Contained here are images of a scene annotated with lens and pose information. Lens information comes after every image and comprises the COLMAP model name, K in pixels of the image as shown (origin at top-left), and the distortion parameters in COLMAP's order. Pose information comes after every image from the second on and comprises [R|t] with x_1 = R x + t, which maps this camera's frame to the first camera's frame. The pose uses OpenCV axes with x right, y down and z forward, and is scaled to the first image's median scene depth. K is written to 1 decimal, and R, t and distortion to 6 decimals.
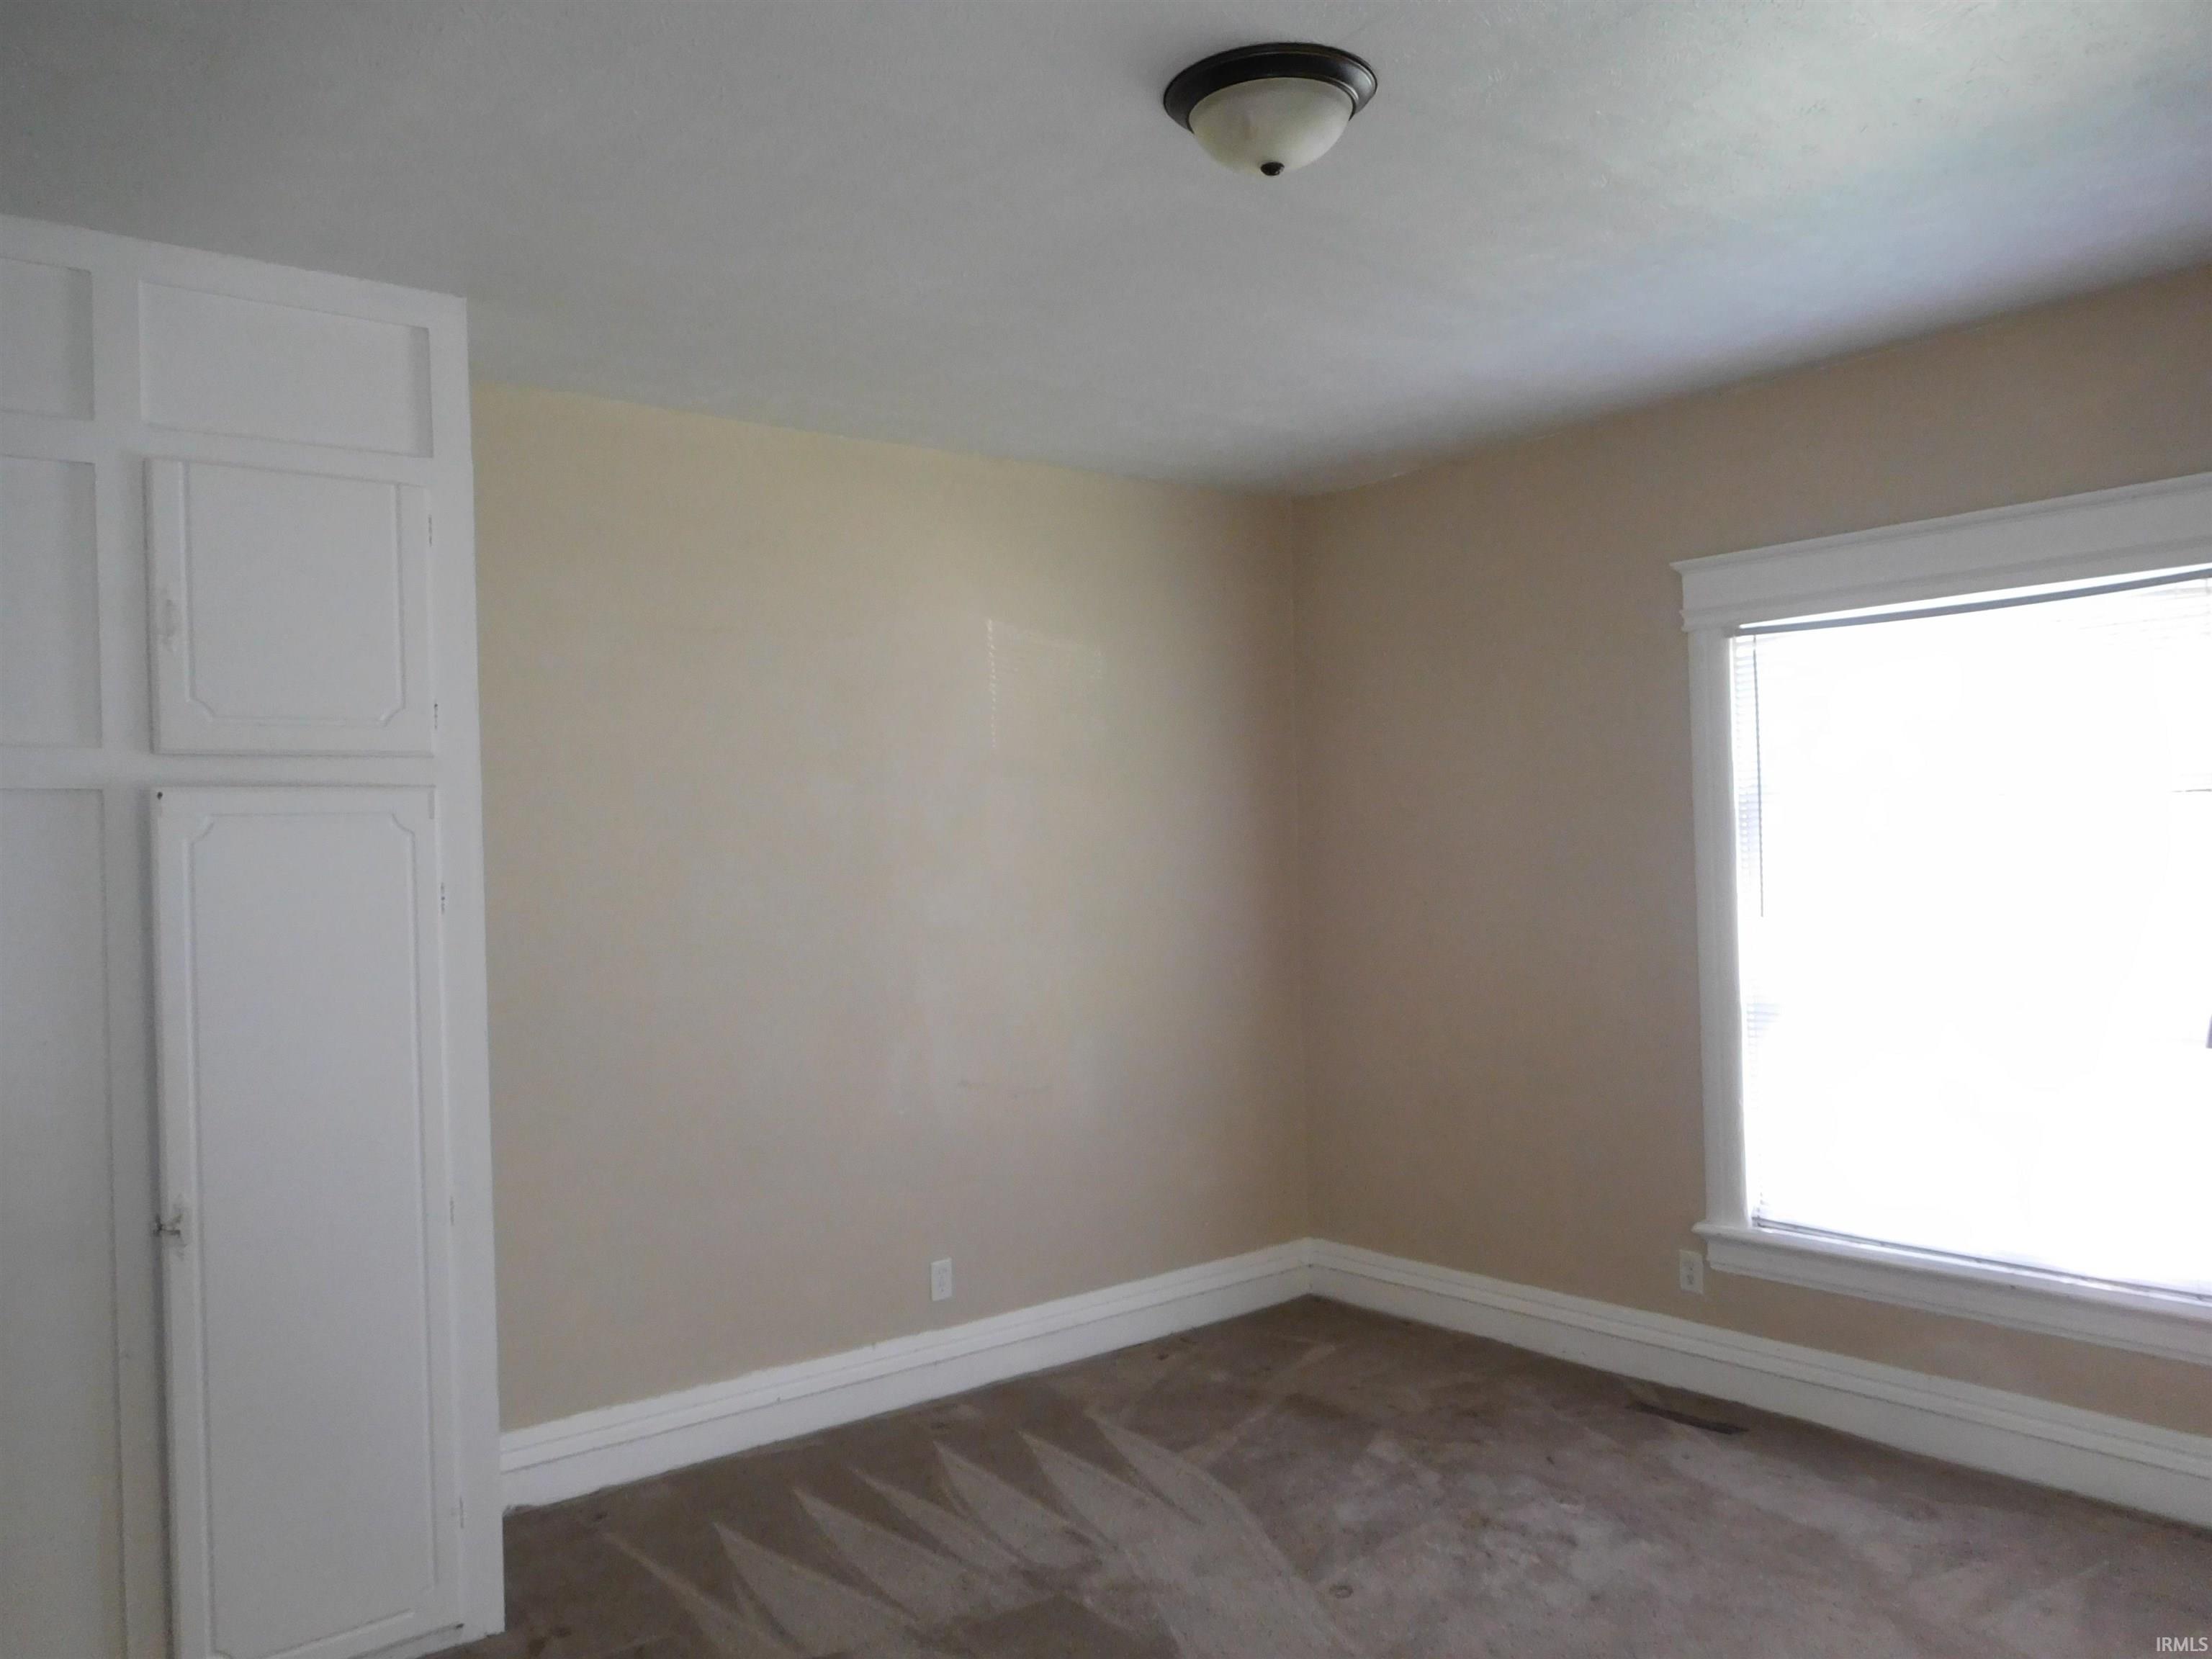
lens RADIAL K [[1651.9, 0, 1110.7], [0, 1651.9, 833.9], [0, 0, 1]] dist [-0.013728, 0.001770]
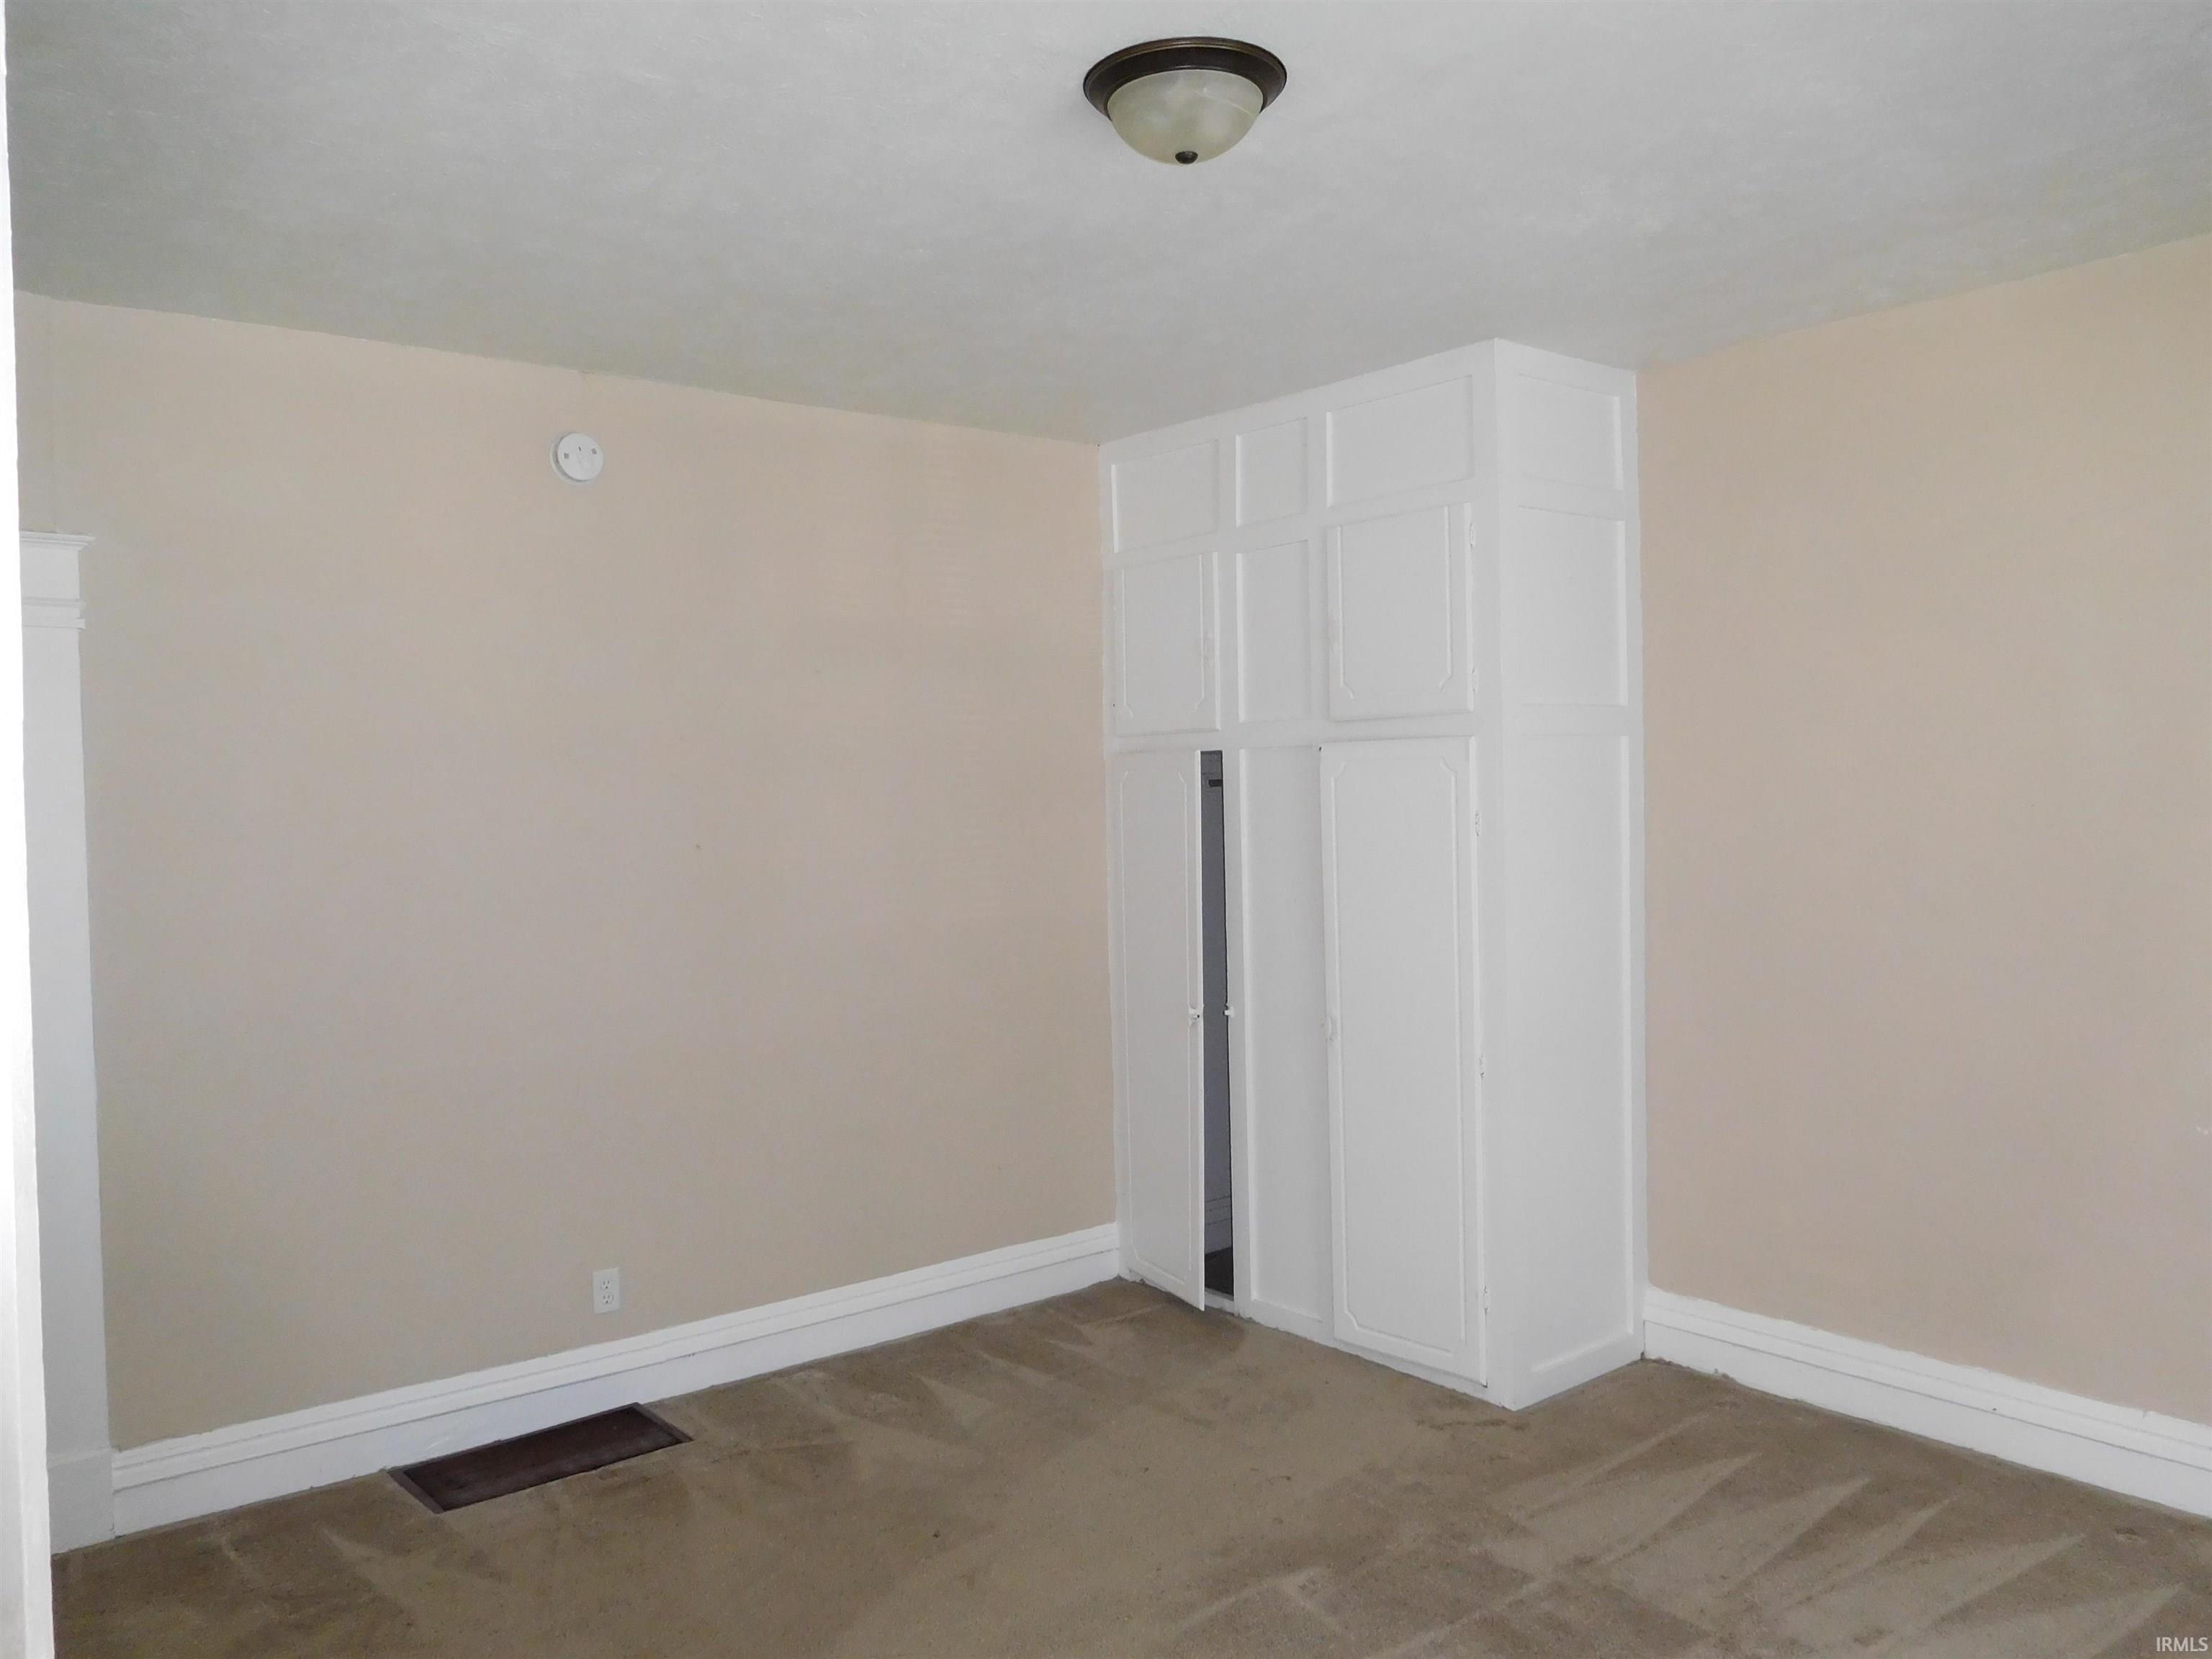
lens RADIAL K [[1651.9, 0, 1107.4], [0, 1651.9, 827.2], [0, 0, 1]] dist [-0.013728, 0.001770]
pose [[-0.011335, 0.049170, -0.998726, 0.838202], [0.025848, 0.998471, 0.048864, -0.026297], [0.999602, -0.025262, -0.012589, 0.696371]]
